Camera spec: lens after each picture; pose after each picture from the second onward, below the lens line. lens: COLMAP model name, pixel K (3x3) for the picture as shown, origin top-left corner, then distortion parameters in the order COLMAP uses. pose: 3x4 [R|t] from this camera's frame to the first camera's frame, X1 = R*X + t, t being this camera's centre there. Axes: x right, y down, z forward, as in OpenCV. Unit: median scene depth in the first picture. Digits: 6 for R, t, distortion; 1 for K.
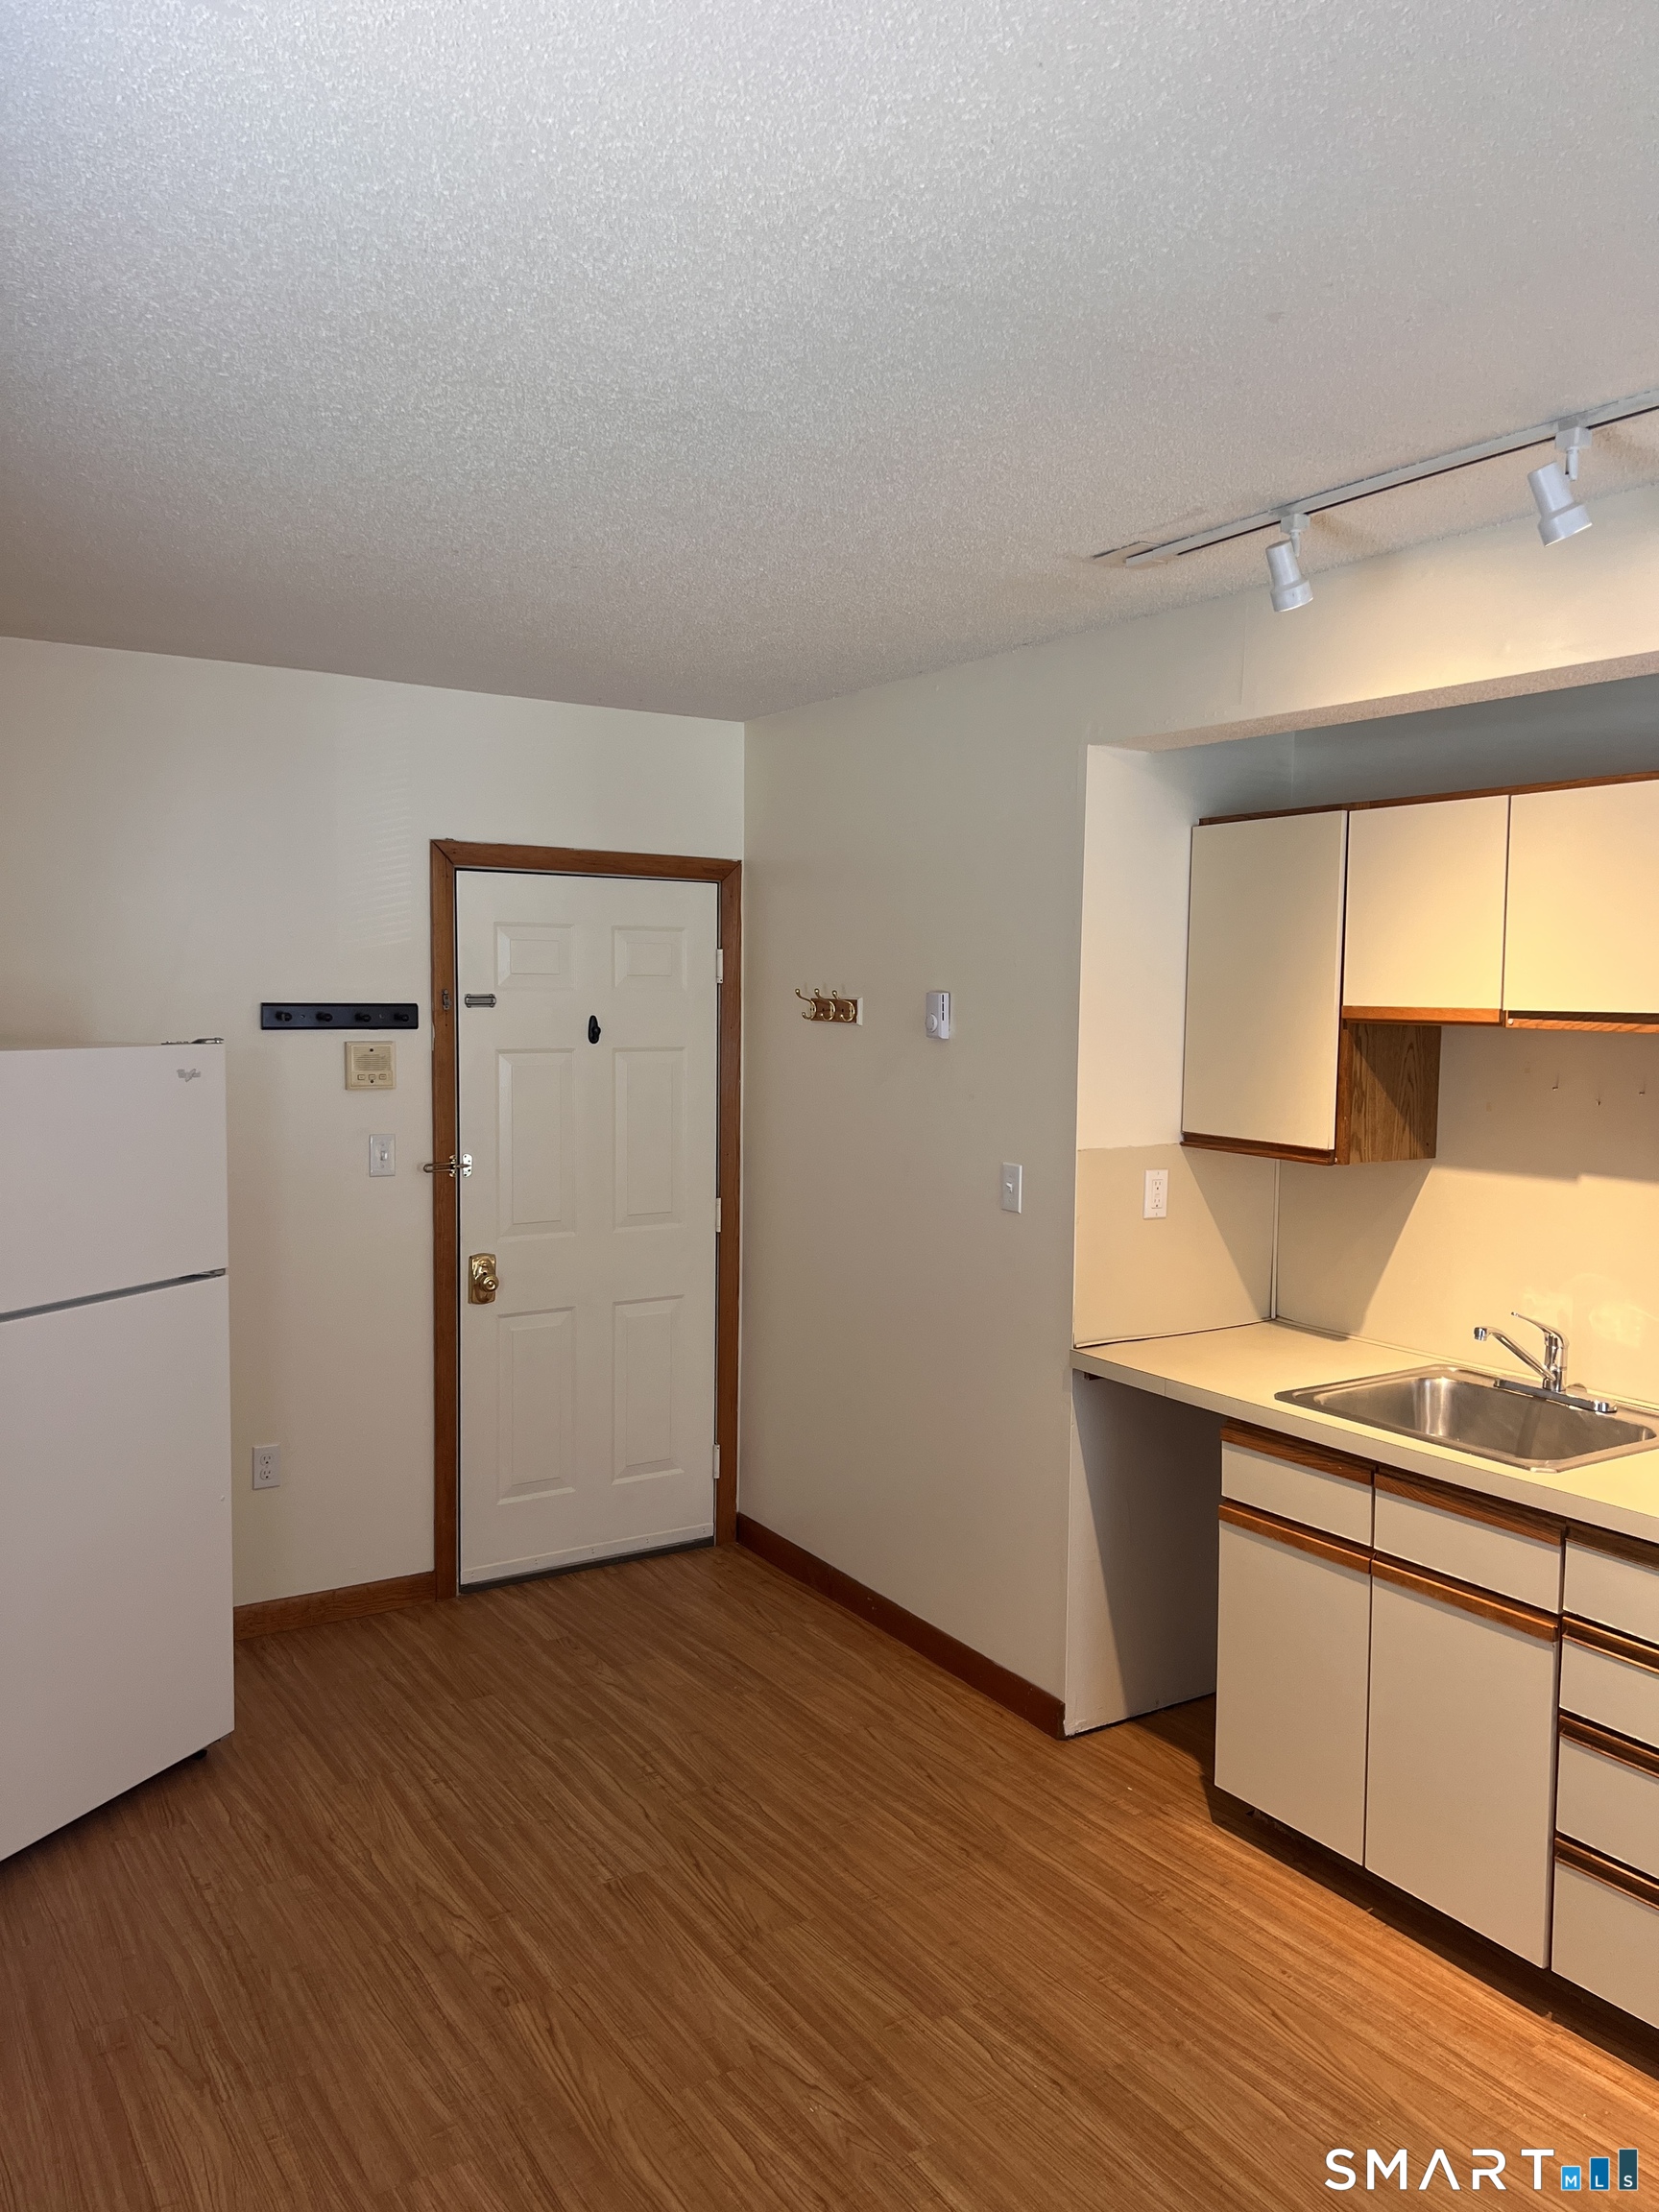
lens RADIAL K [[1657.9, 0, 819.2], [0, 1657.9, 1110.6], [0, 0, 1]] dist [0.046400, -0.051977]
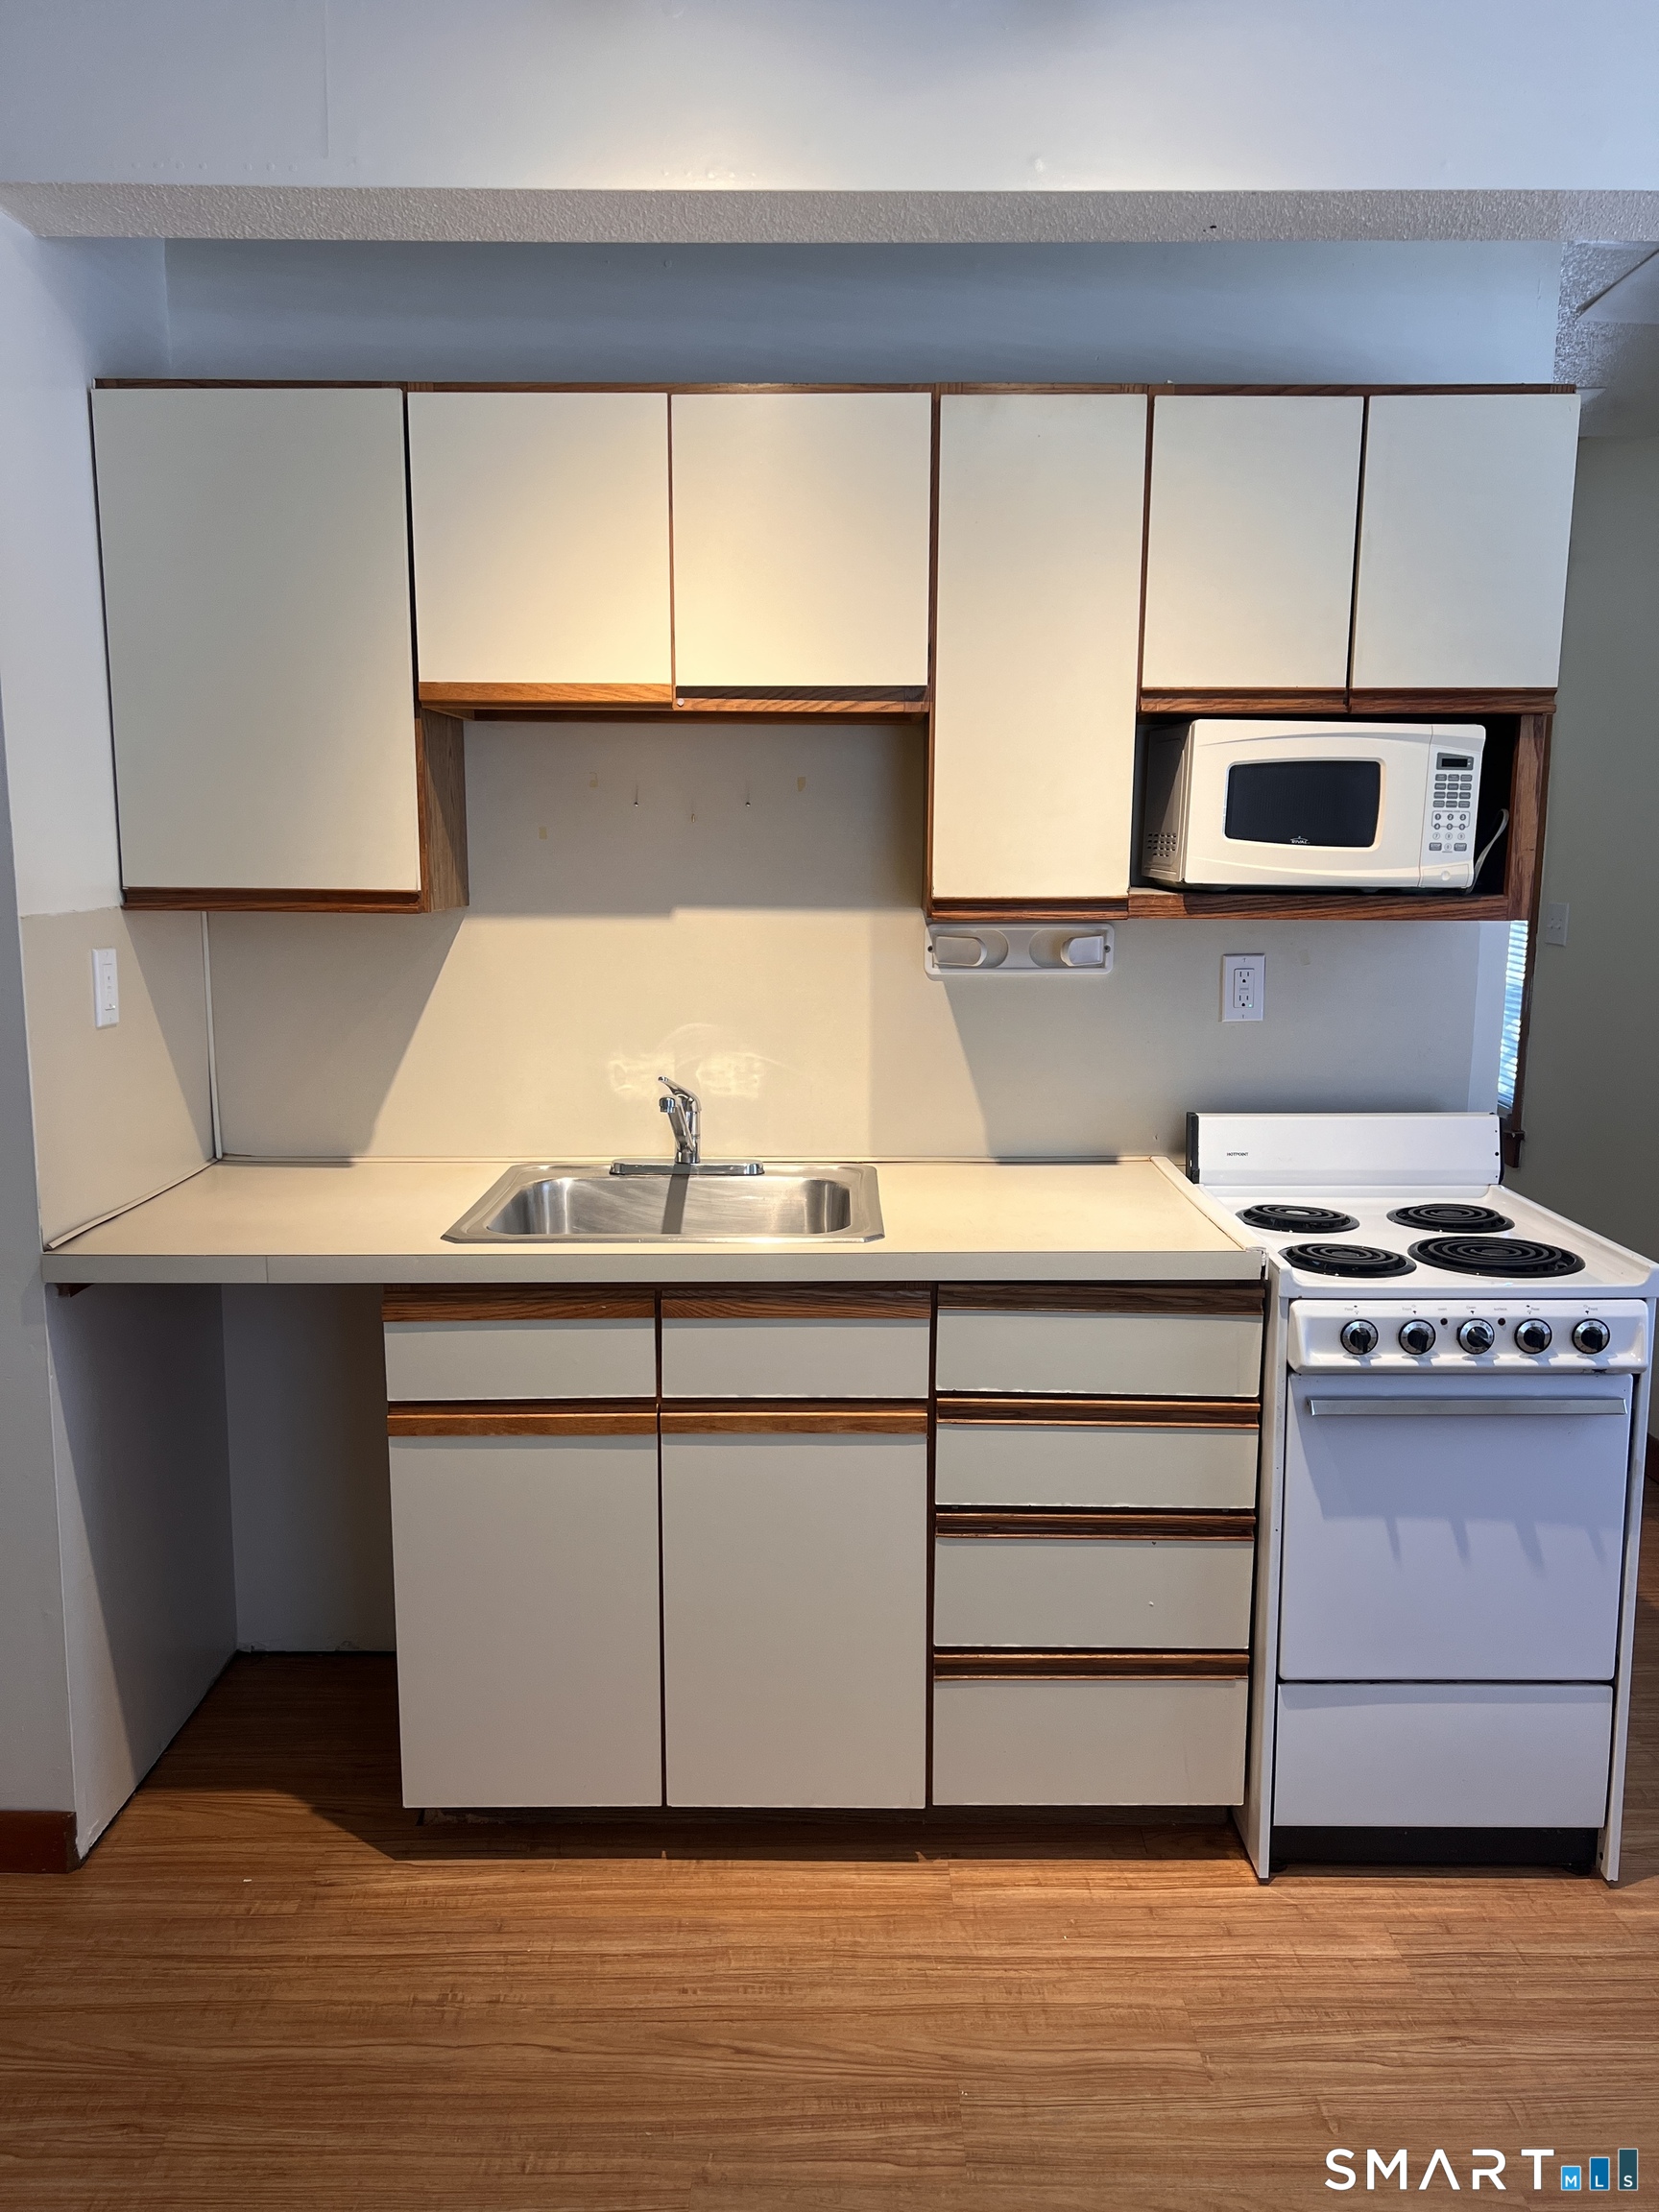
lens RADIAL K [[1657.9, 0, 819.2], [0, 1657.9, 1110.6], [0, 0, 1]] dist [0.046400, -0.051977]
pose [[0.537189, -0.140678, 0.831648, -0.247825], [0.068094, 0.990008, 0.123481, 0.049085], [-0.840709, -0.009703, 0.541401, 0.568138]]
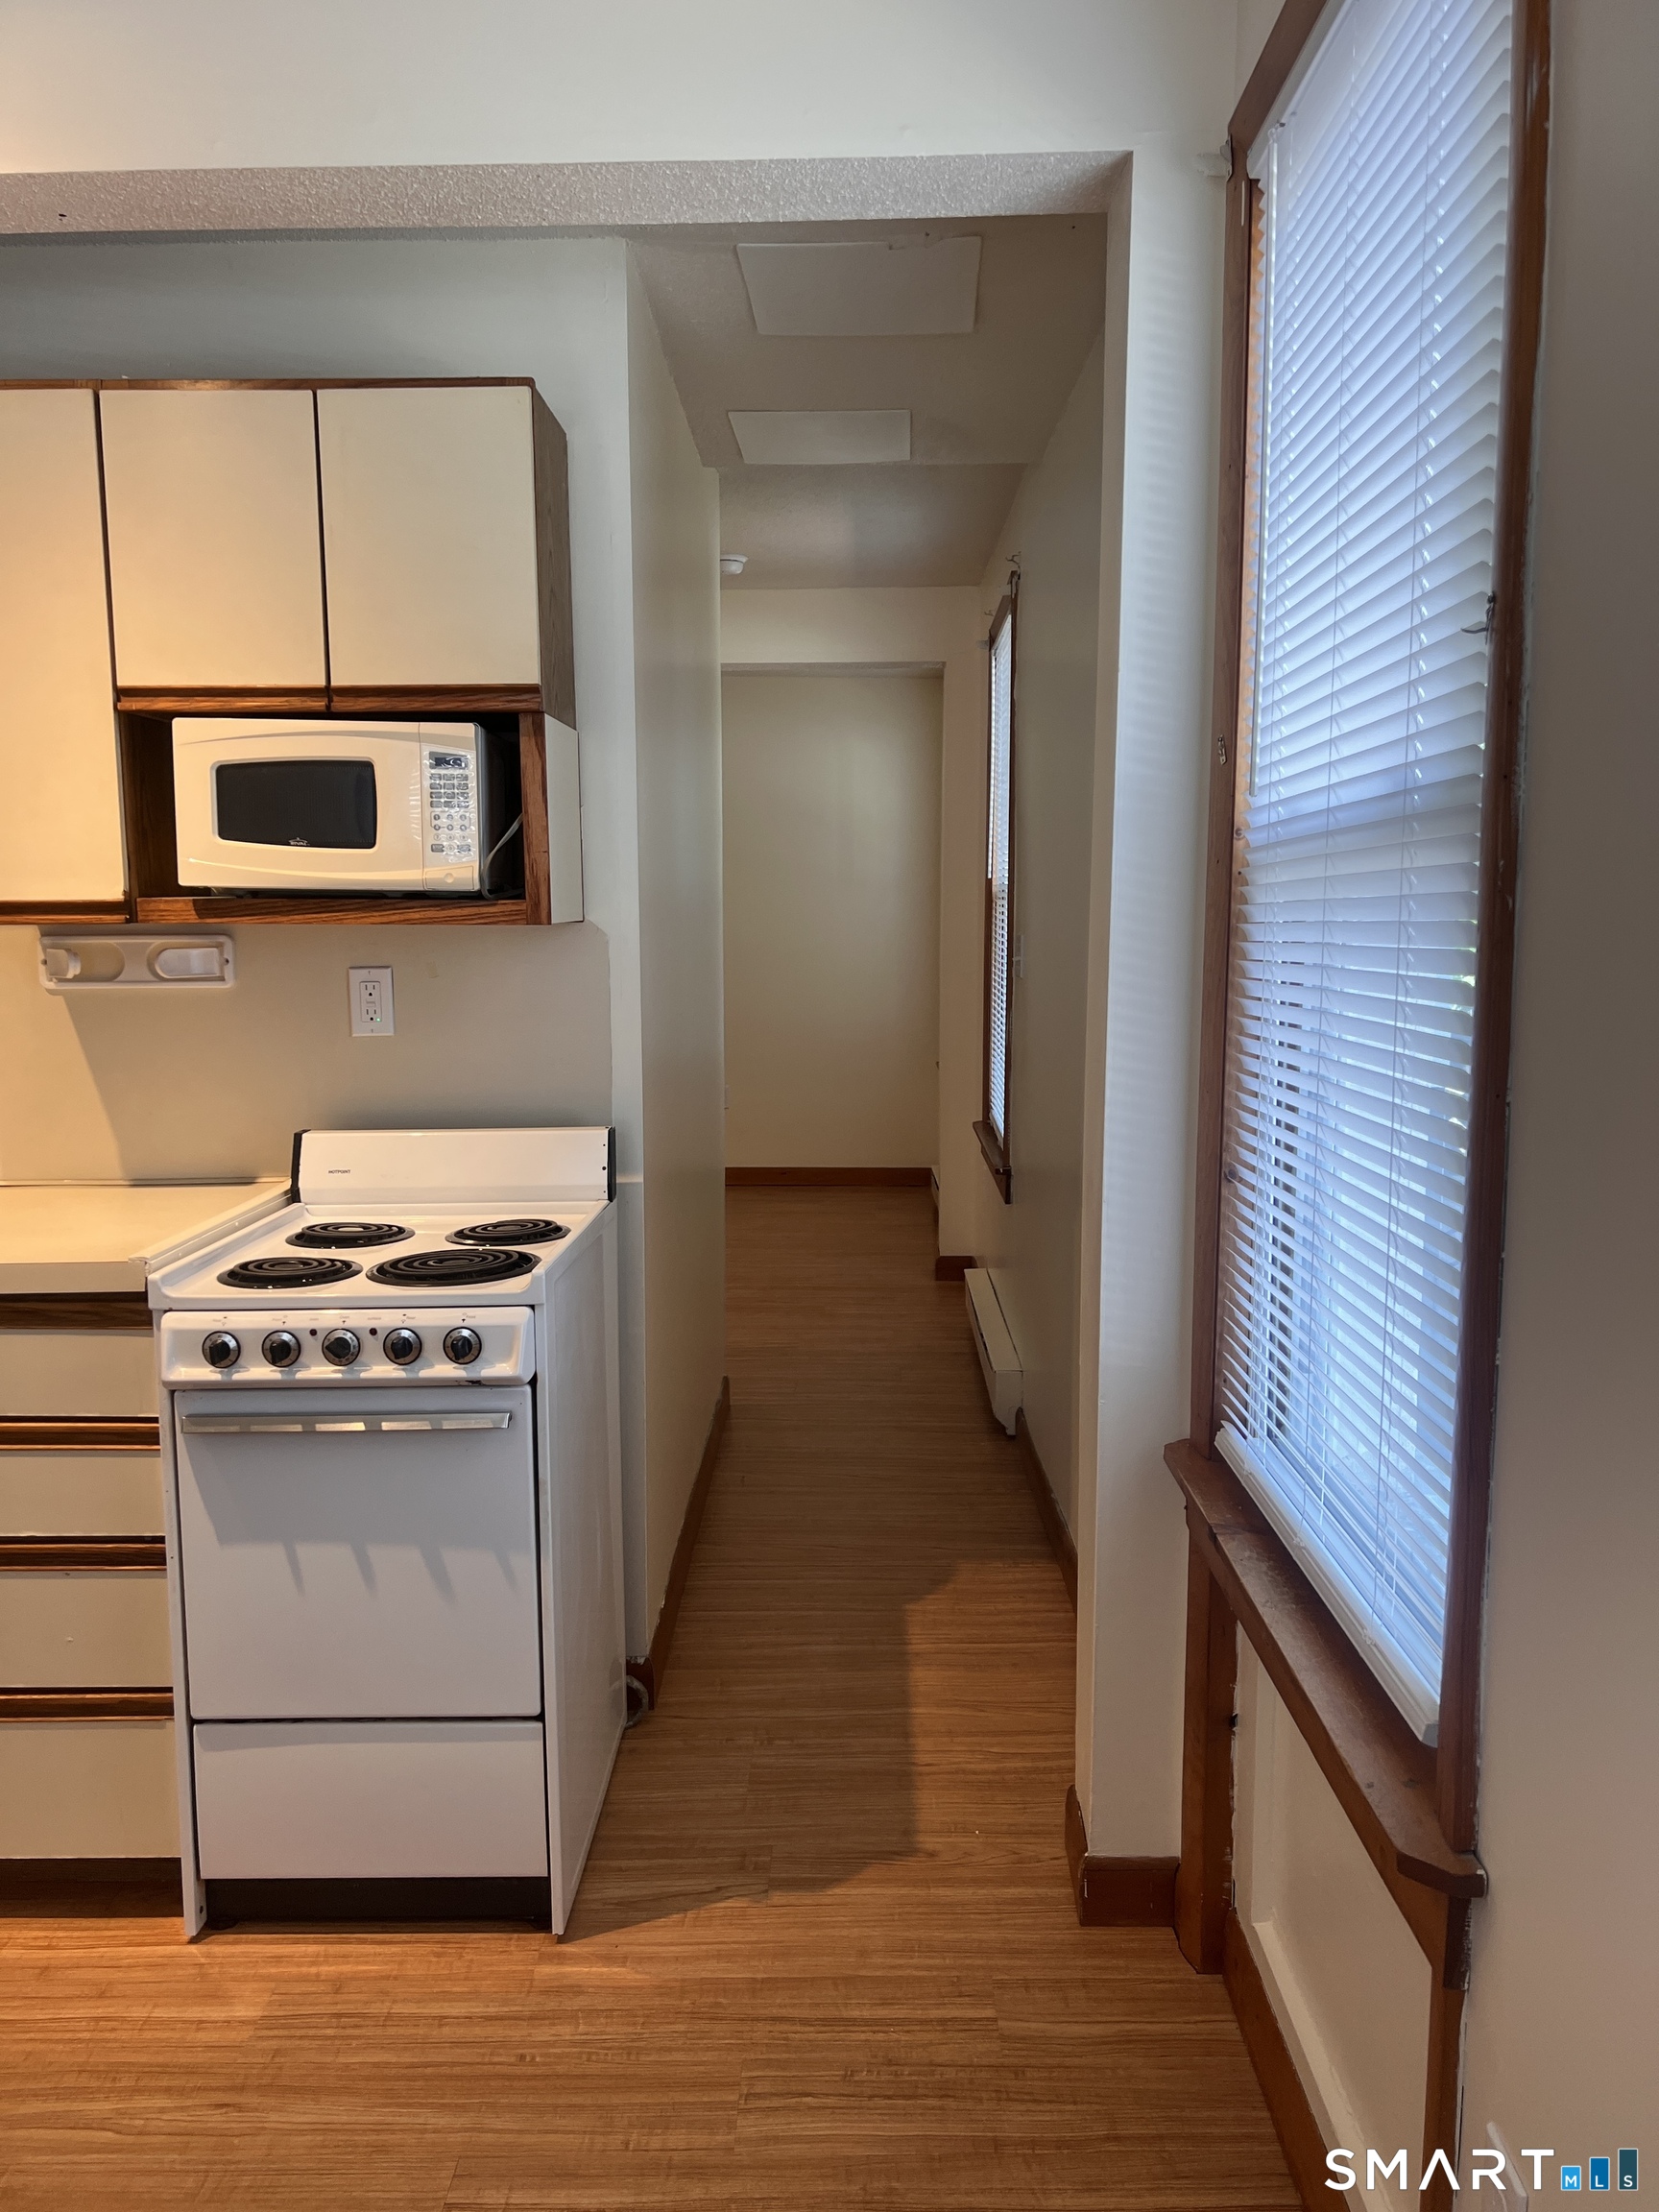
lens RADIAL K [[1661.6, 0, 823.6], [0, 1661.6, 1100.2], [0, 0, 1]] dist [0.060358, -0.065557]
pose [[0.546951, -0.104480, 0.830619, 0.053537], [0.076916, 0.994257, 0.074415, 0.120458], [-0.833624, 0.023187, 0.551846, 0.148383]]
